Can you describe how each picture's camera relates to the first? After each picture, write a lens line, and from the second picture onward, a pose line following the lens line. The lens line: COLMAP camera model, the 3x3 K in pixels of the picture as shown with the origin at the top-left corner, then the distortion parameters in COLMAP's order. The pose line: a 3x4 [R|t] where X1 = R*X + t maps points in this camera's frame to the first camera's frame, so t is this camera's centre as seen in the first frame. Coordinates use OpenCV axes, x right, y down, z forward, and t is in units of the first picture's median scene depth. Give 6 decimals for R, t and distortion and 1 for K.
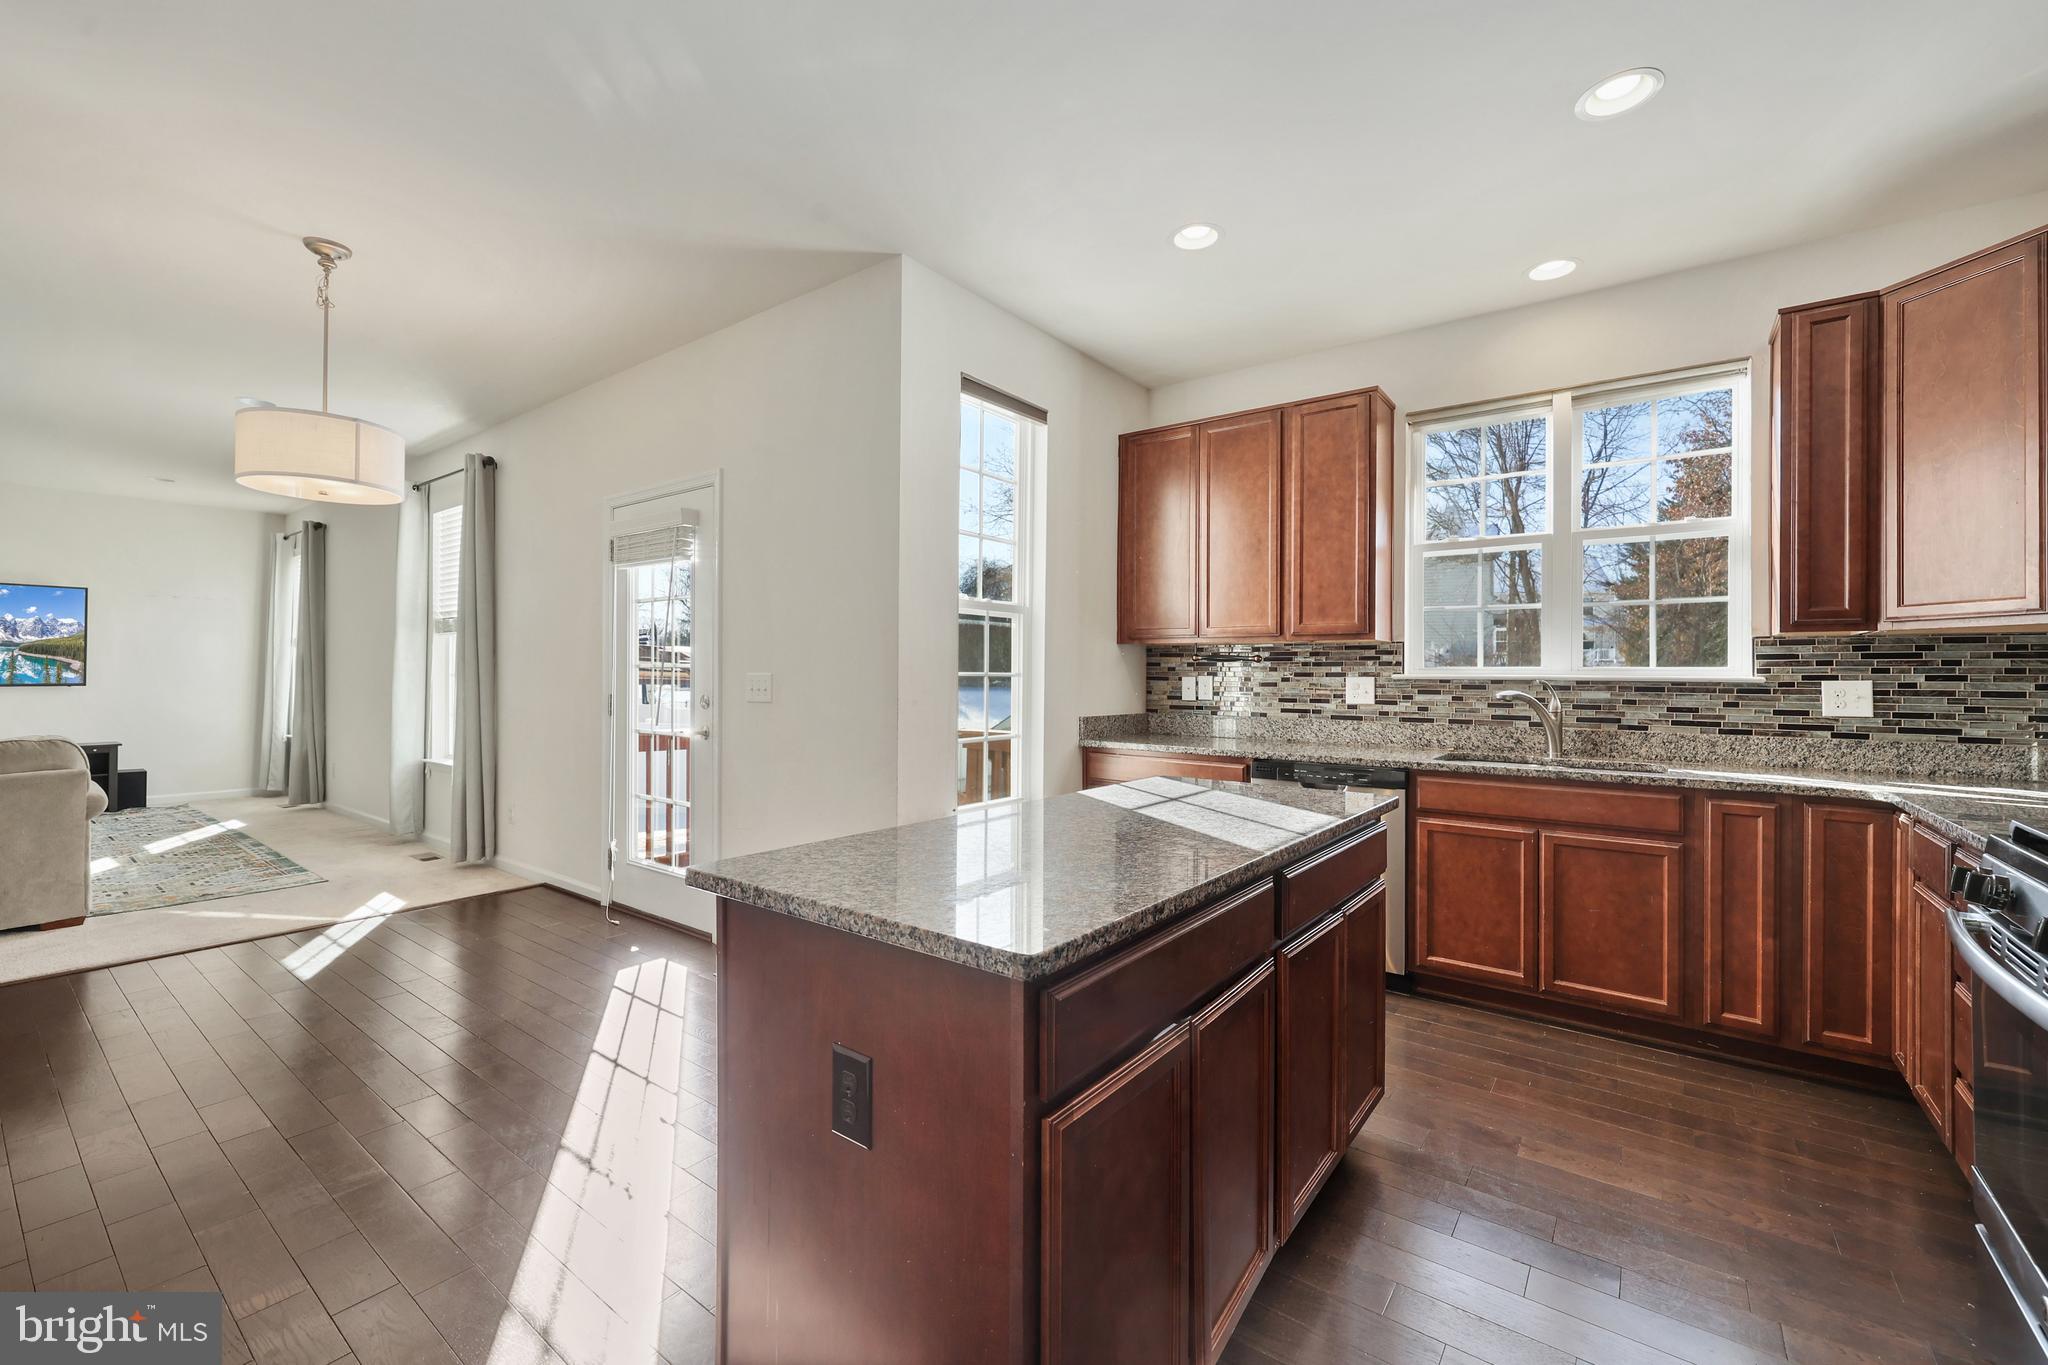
lens RADIAL K [[795.7, 0, 1031.6], [0, 795.7, 676.8], [0, 0, 1]] dist [0.000114, 0.000057]
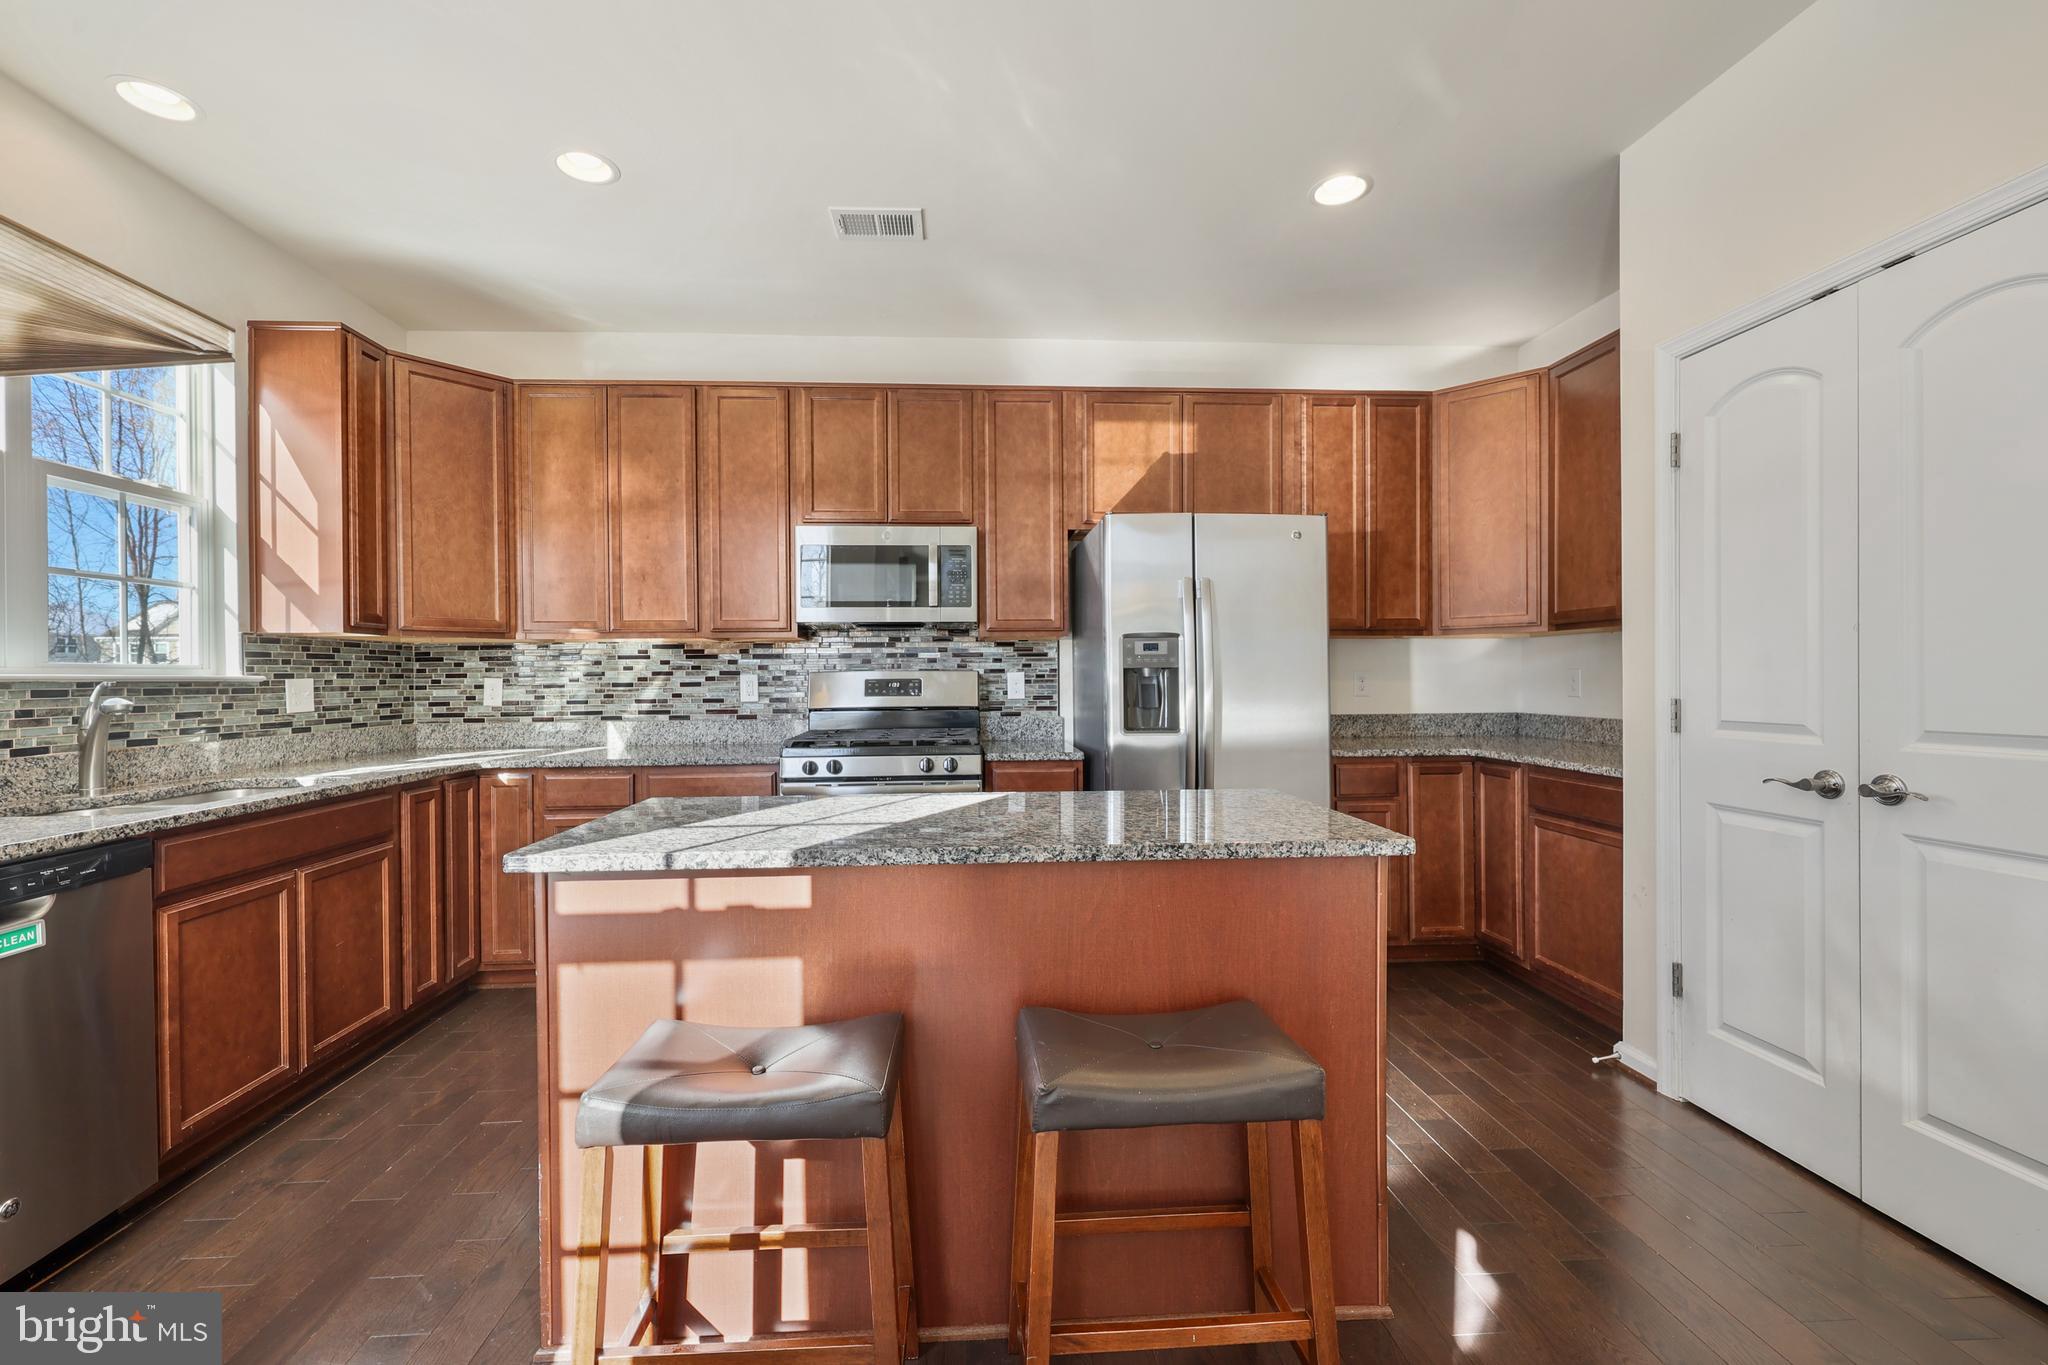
lens RADIAL K [[834.5, 0, 1016.3], [0, 834.5, 679.6], [0, 0, 1]] dist [0.000223, -0.000180]
pose [[-0.643981, -0.003663, 0.765033, -0.383490], [0.007210, 0.999915, 0.010857, 0.000747], [-0.765007, 0.012508, -0.643900, 0.839860]]
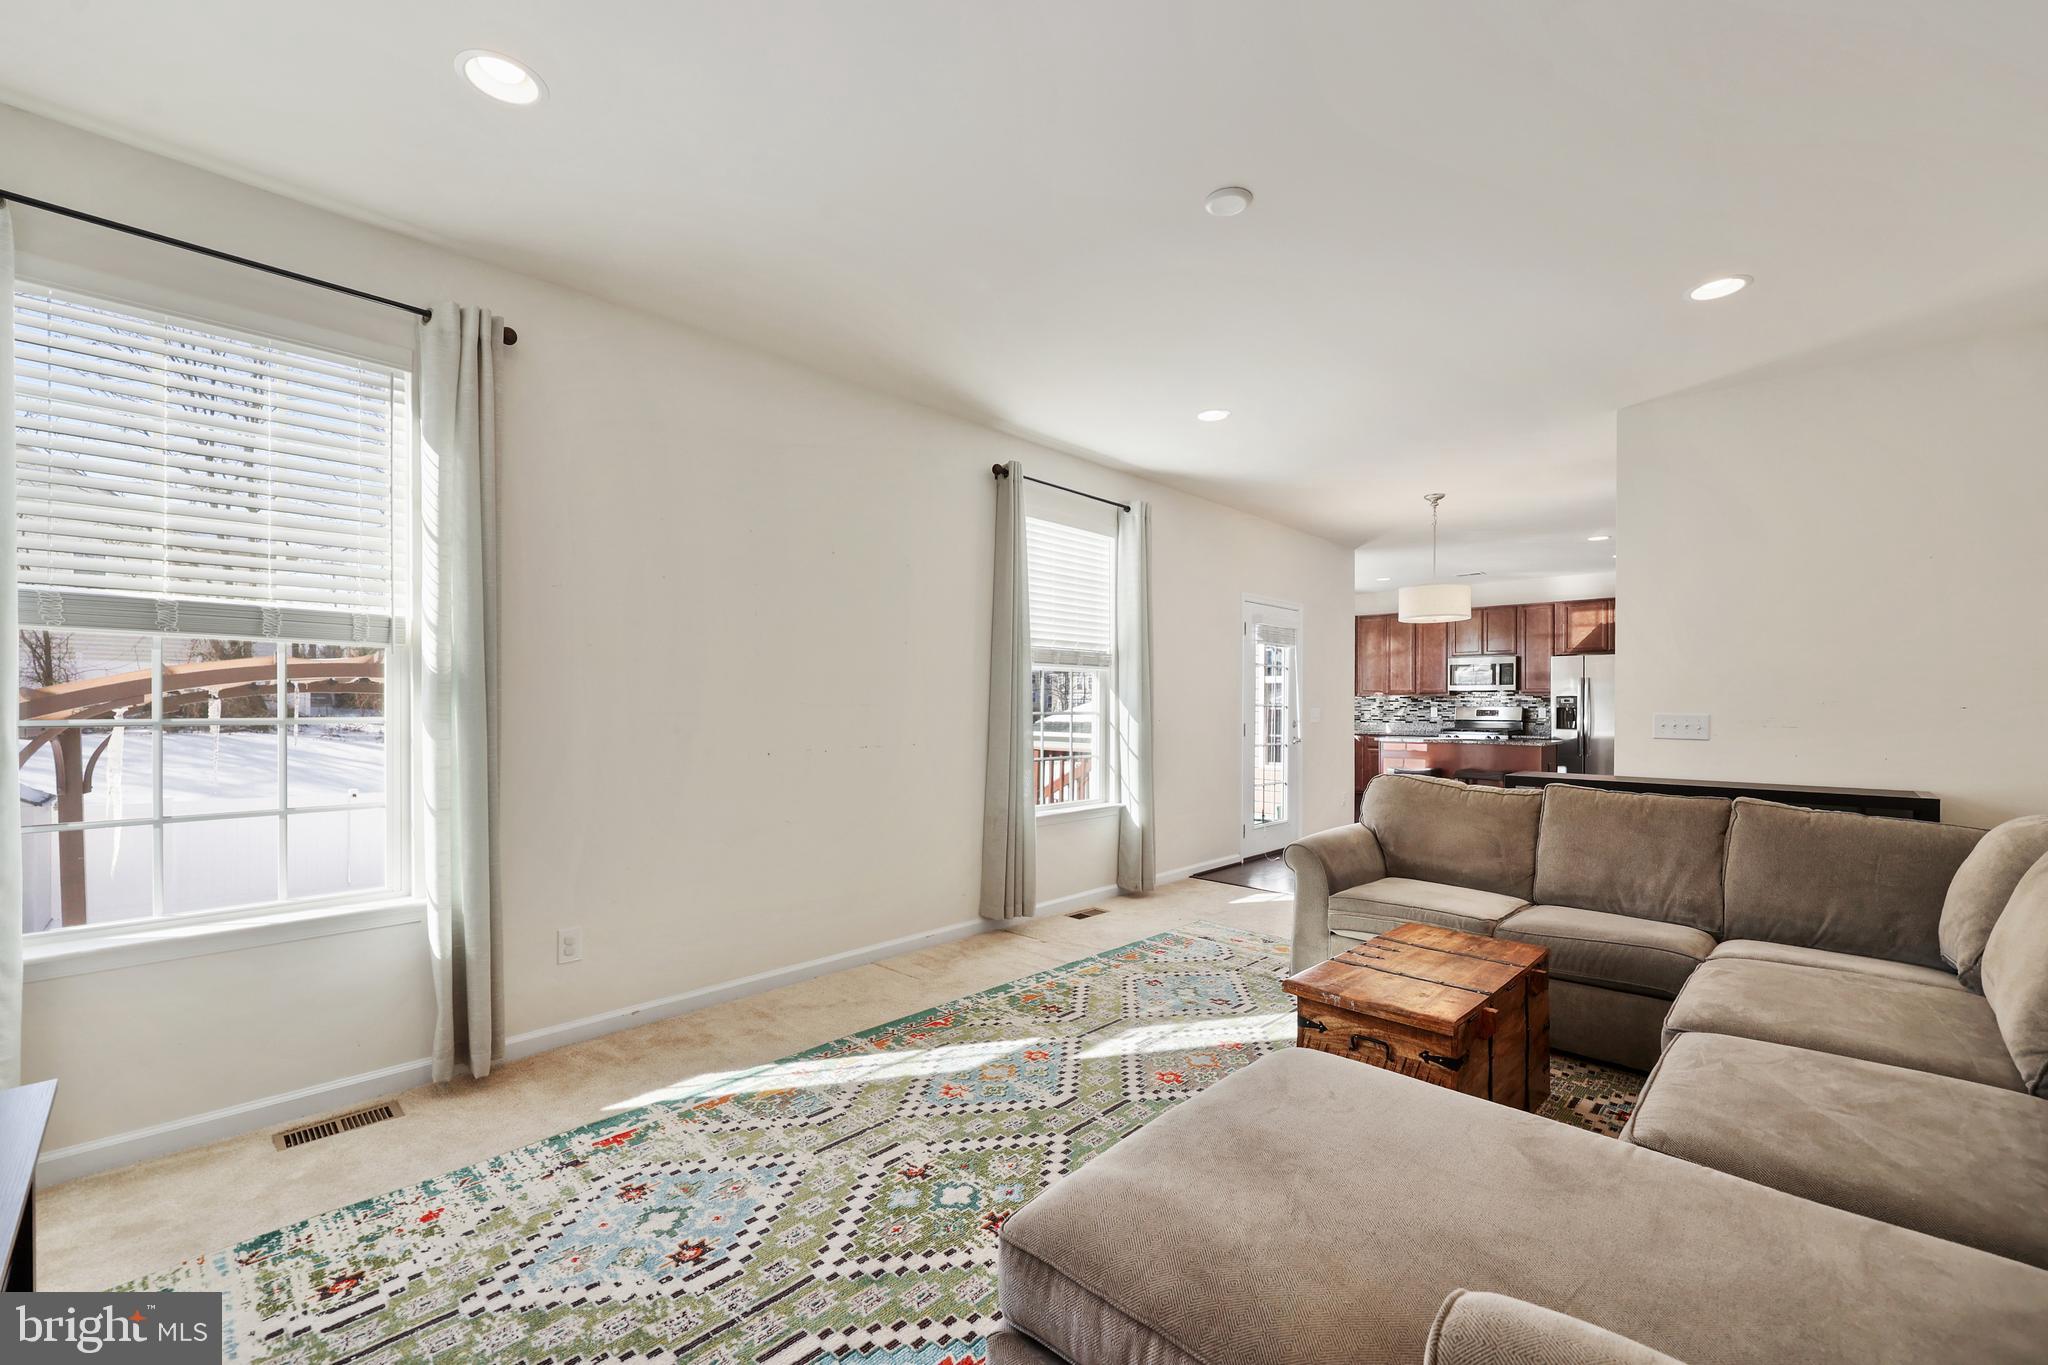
lens RADIAL K [[834.5, 0, 1016.3], [0, 834.5, 679.6], [0, 0, 1]] dist [0.000223, -0.000180]
pose [[0.148277, 0.028649, 0.988531, -2.839720], [-0.005060, 0.999589, -0.028211, -0.005870], [-0.988933, -0.000819, 0.148361, 1.543186]]
